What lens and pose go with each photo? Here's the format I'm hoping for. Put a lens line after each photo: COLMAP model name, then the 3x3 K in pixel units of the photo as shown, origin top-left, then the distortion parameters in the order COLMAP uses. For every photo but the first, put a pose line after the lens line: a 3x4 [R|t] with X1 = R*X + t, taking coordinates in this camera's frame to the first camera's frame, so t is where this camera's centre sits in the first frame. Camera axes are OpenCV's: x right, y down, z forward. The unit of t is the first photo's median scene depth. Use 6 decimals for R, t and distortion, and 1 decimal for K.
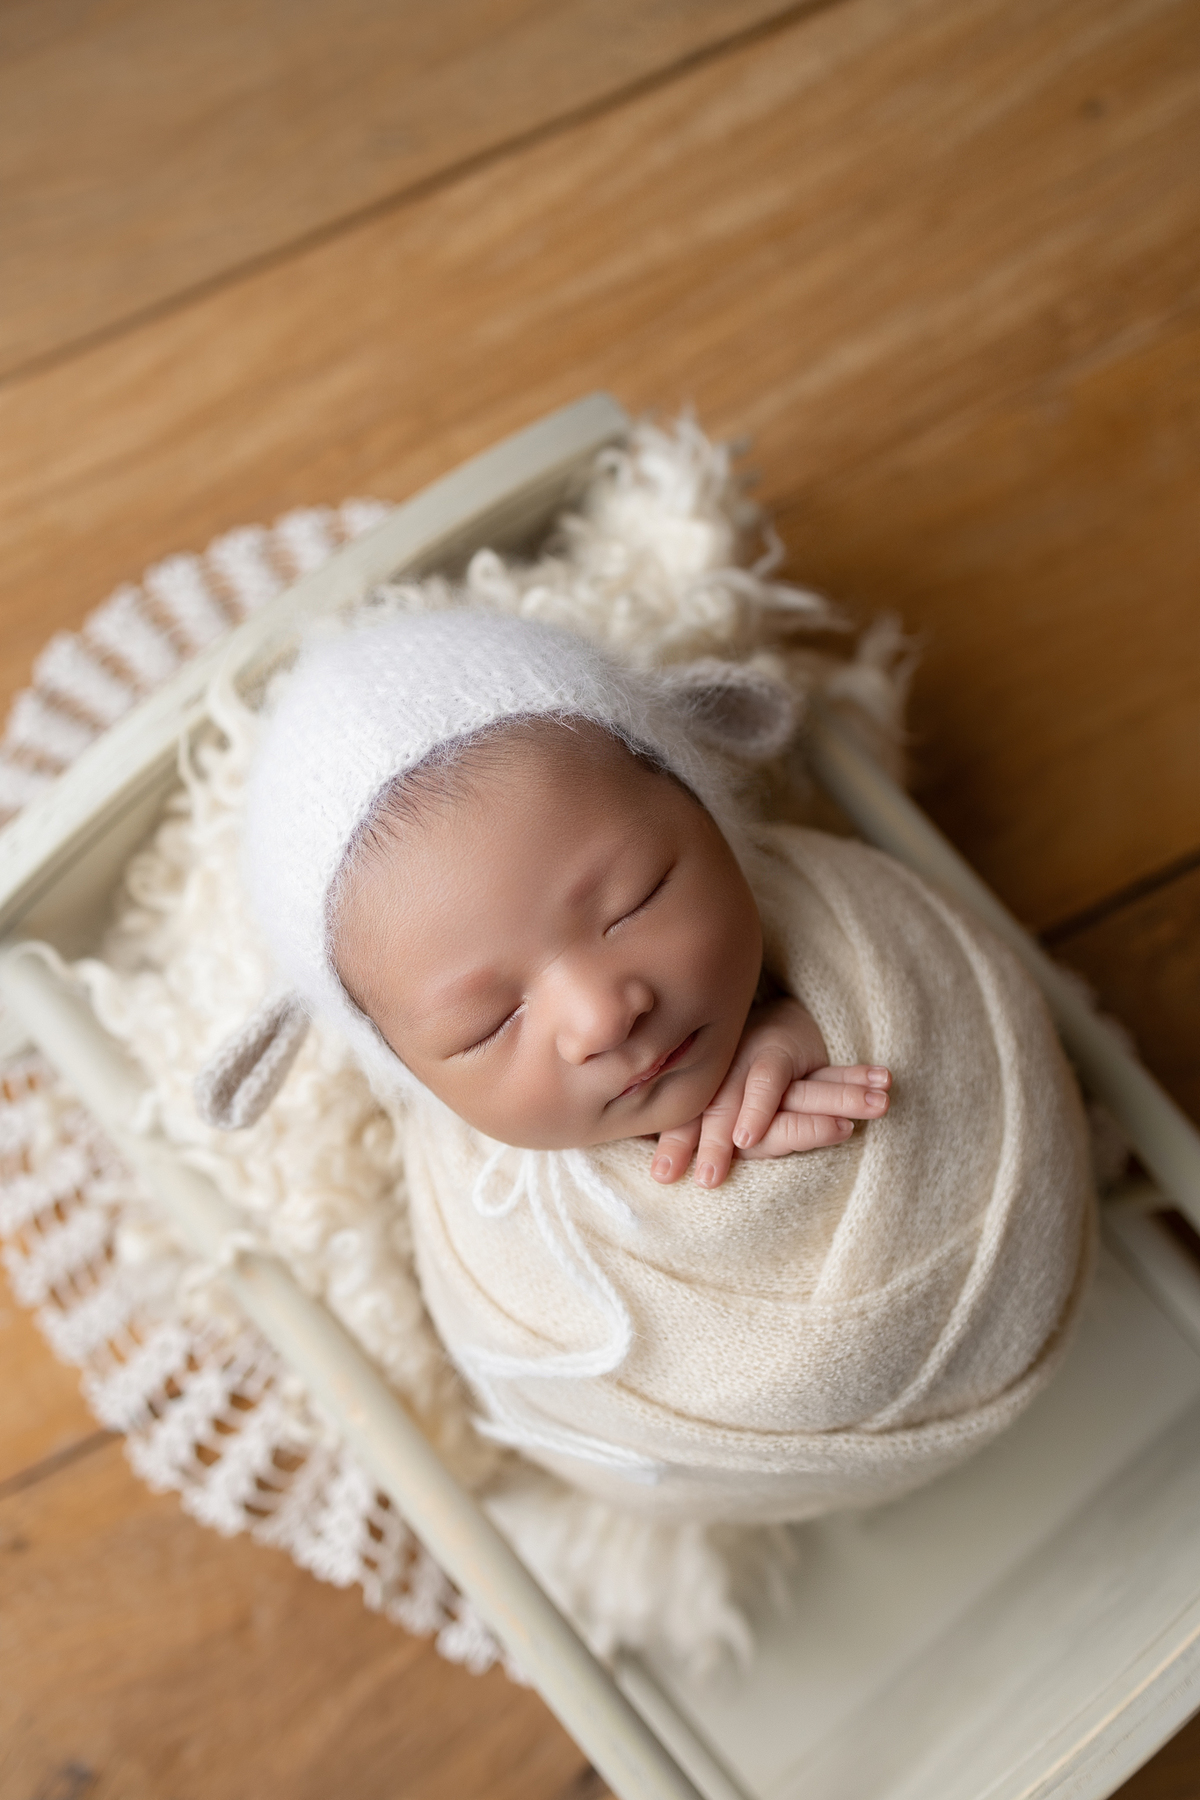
lens RADIAL K [[1850.2, 0, 582.8], [0, 1850.2, 899.1], [0, 0, 1]] dist [0.015902, 0.000000]
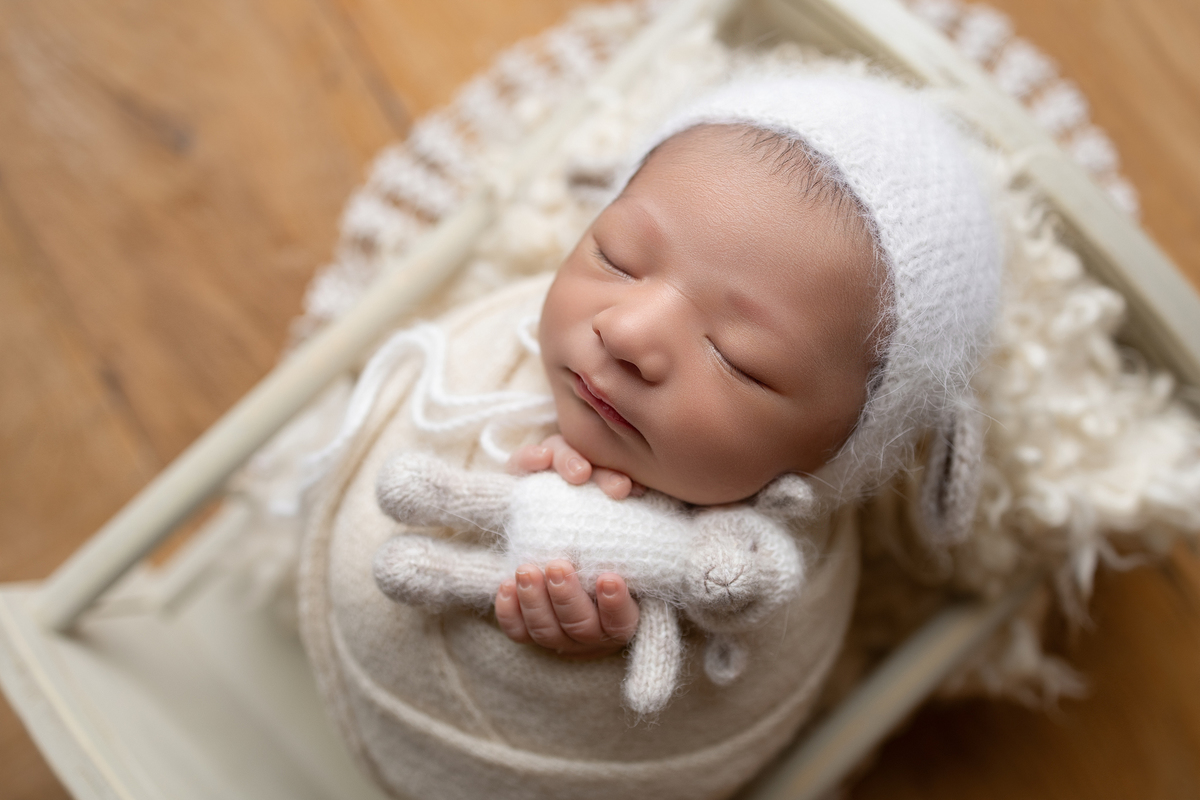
lens RADIAL K [[1271.5, 0, 615.6], [0, 1271.5, 420.2], [0, 0, 1]] dist [0.011715, 0.000000]
pose [[0.057403, 0.987222, -0.148651, 0.123821], [-0.968207, 0.091361, 0.232868, -0.073681], [0.243473, 0.130558, 0.961080, 0.174989]]
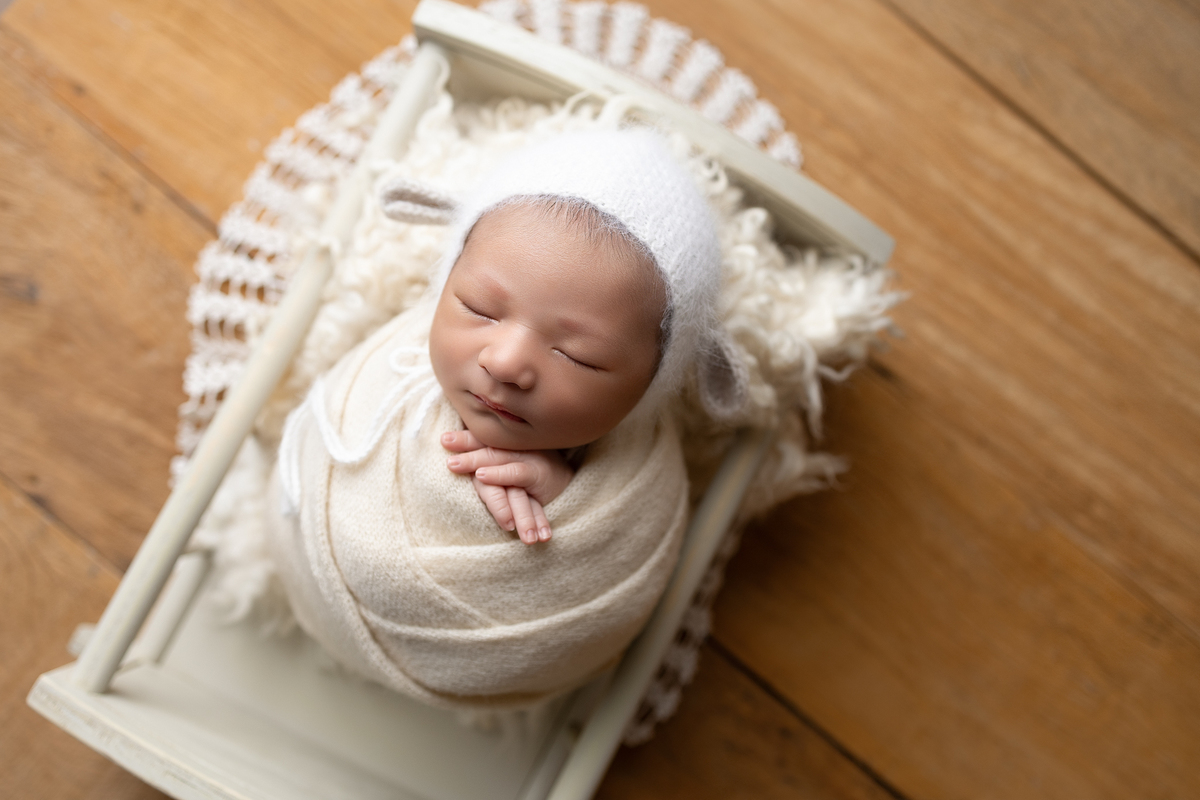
lens RADIAL K [[1271.5, 0, 582.9], [0, 1271.5, 383.7], [0, 0, 1]] dist [0.011715, 0.000000]
pose [[0.389037, 0.918444, -0.071485, 0.100937], [-0.915500, 0.394090, 0.080948, -0.066771], [0.102518, 0.033953, 0.994152, -0.134890]]
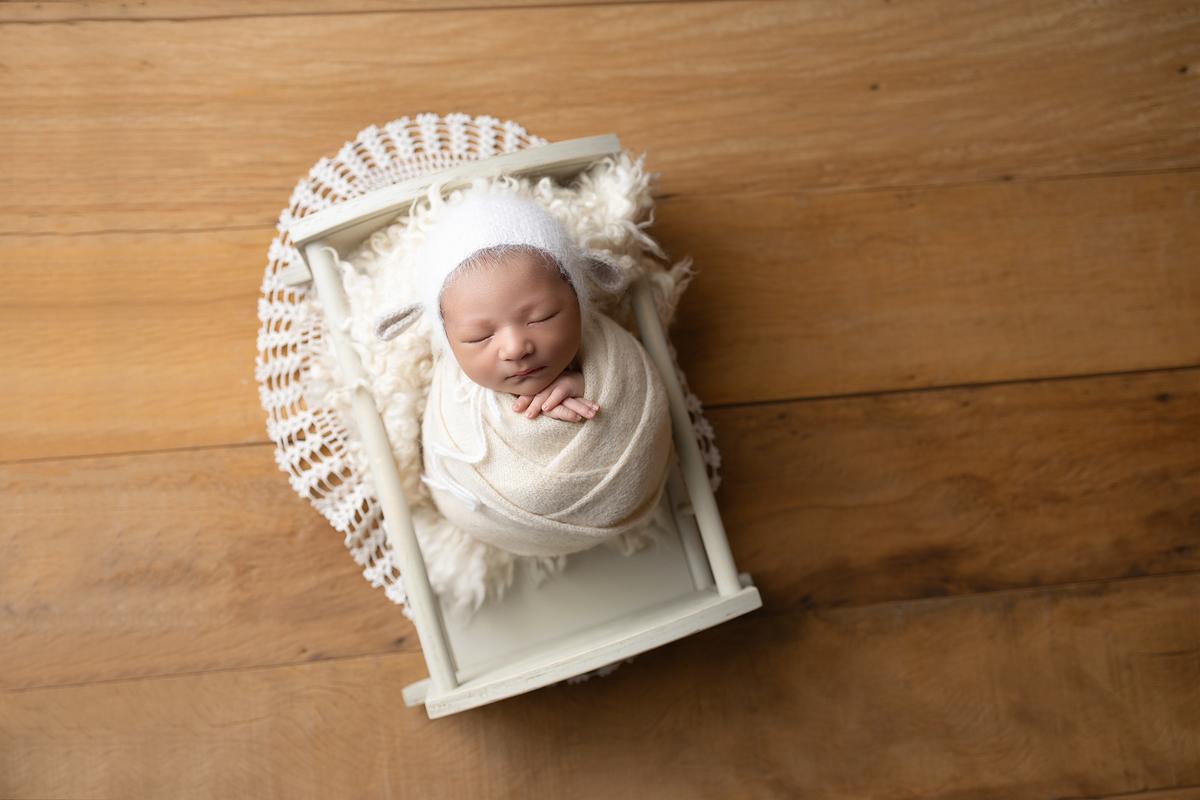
lens RADIAL K [[1271.5, 0, 597.7], [0, 1271.5, 404.5], [0, 0, 1]] dist [0.011715, 0.000000]
pose [[0.920437, 0.388173, 0.046017, 0.052638], [-0.390000, 0.919898, 0.041089, 0.006496], [-0.026381, -0.055766, 0.998095, -0.793042]]
